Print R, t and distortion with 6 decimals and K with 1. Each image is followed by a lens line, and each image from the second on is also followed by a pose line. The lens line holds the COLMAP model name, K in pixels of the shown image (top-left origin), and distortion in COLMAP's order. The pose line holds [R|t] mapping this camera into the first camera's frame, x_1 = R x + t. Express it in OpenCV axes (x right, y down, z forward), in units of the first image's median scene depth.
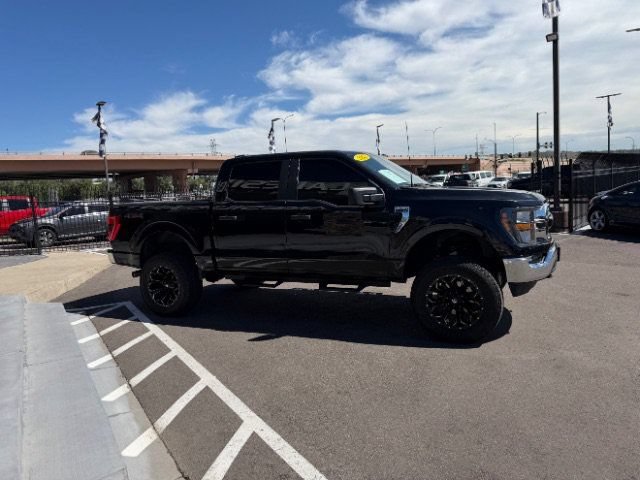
lens RADIAL K [[450.9, 0, 317.8], [0, 450.9, 241.6], [0, 0, 1]] dist [0.029374, -0.040818]
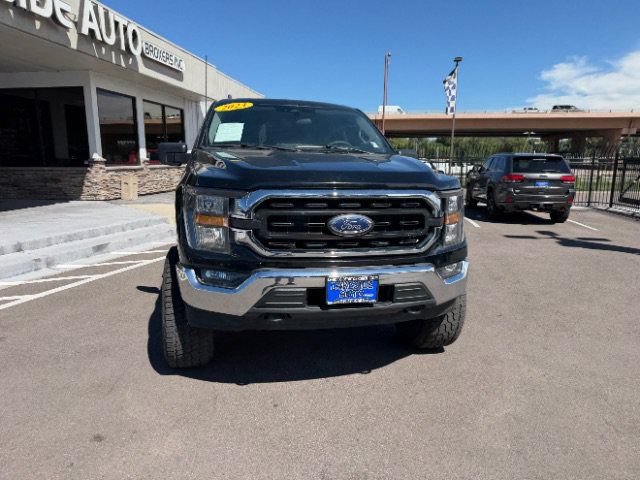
lens RADIAL K [[450.9, 0, 316.9], [0, 450.9, 247.5], [0, 0, 1]] dist [0.029374, -0.040818]
pose [[0.609177, 0.214474, -0.763481, 0.680031], [-0.138056, 0.976715, 0.164221, -0.078412], [0.780925, 0.005363, 0.624602, 0.499029]]
